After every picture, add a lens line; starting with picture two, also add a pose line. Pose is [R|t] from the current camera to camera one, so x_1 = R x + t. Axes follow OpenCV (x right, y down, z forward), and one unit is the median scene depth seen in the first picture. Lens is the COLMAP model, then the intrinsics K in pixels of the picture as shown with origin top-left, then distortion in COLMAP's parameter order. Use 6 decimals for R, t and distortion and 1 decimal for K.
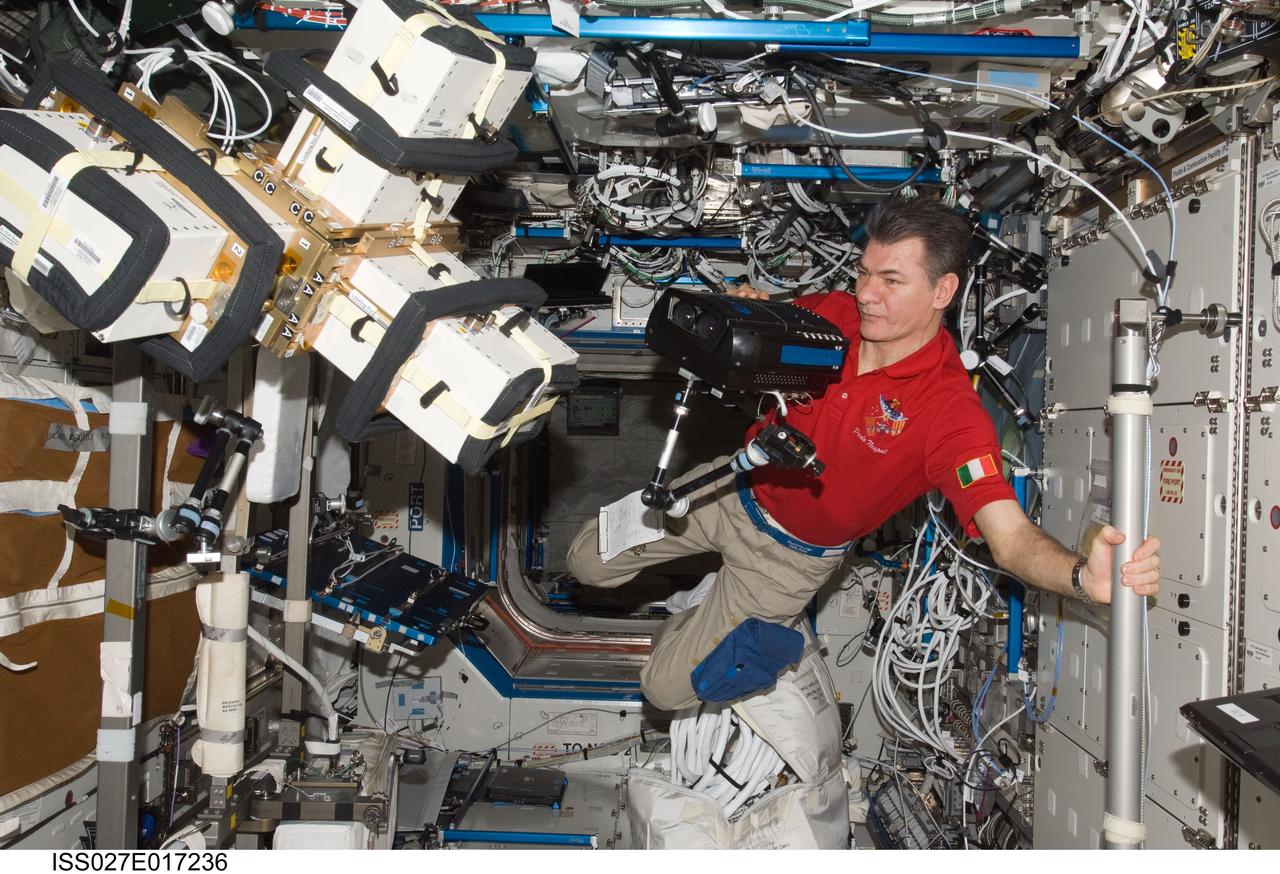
lens RADIAL K [[1314.5, 0, 640.0], [0, 1314.5, 437.0], [0, 0, 1]] dist [-0.001652, 0.019300]
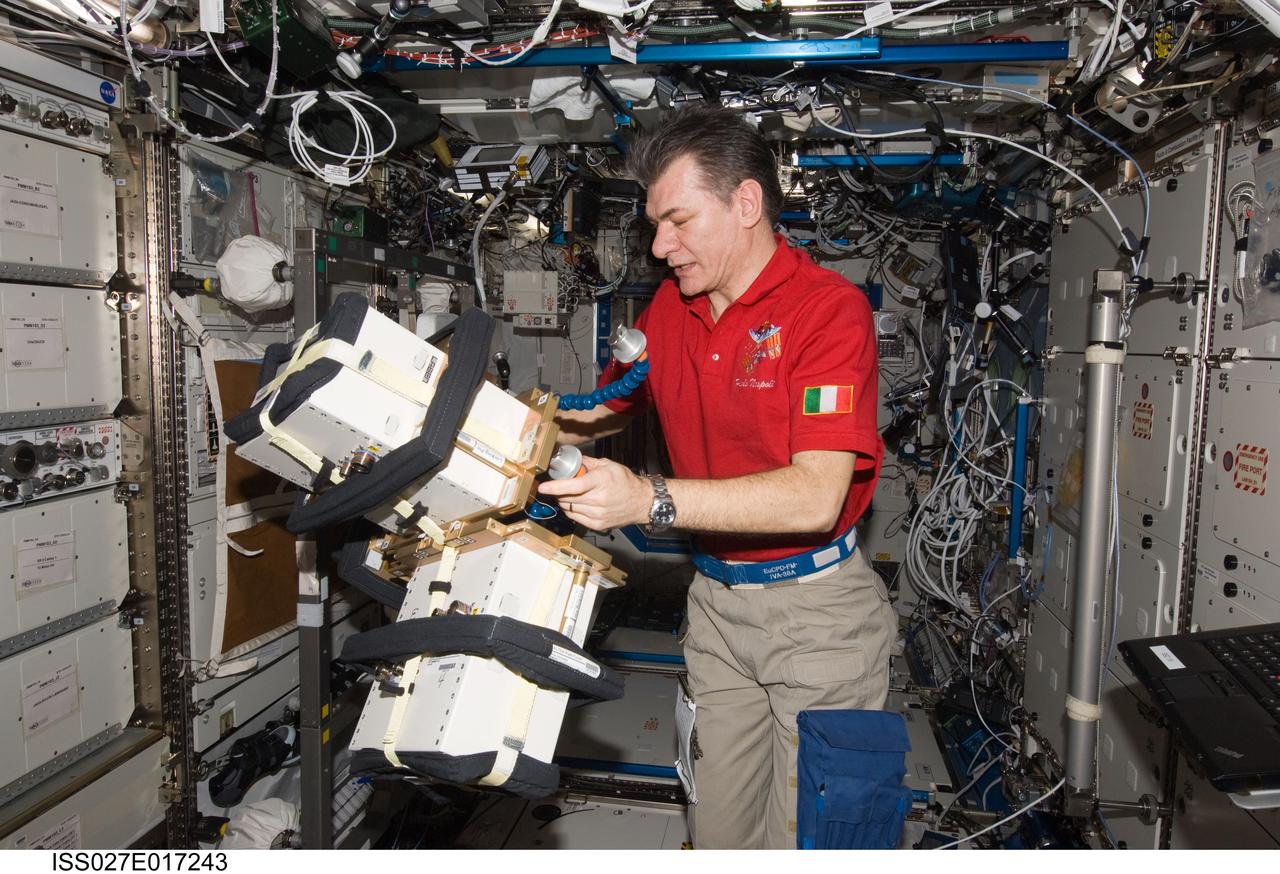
lens RADIAL K [[924.0, 0, 640.0], [0, 924.0, 437.0], [0, 0, 1]] dist [-0.003305, -0.009049]
pose [[0.989371, 0.004645, -0.145339, 0.076034], [0.010025, 0.994933, 0.100042, -0.040528], [0.145067, -0.100436, 0.984311, 0.109012]]
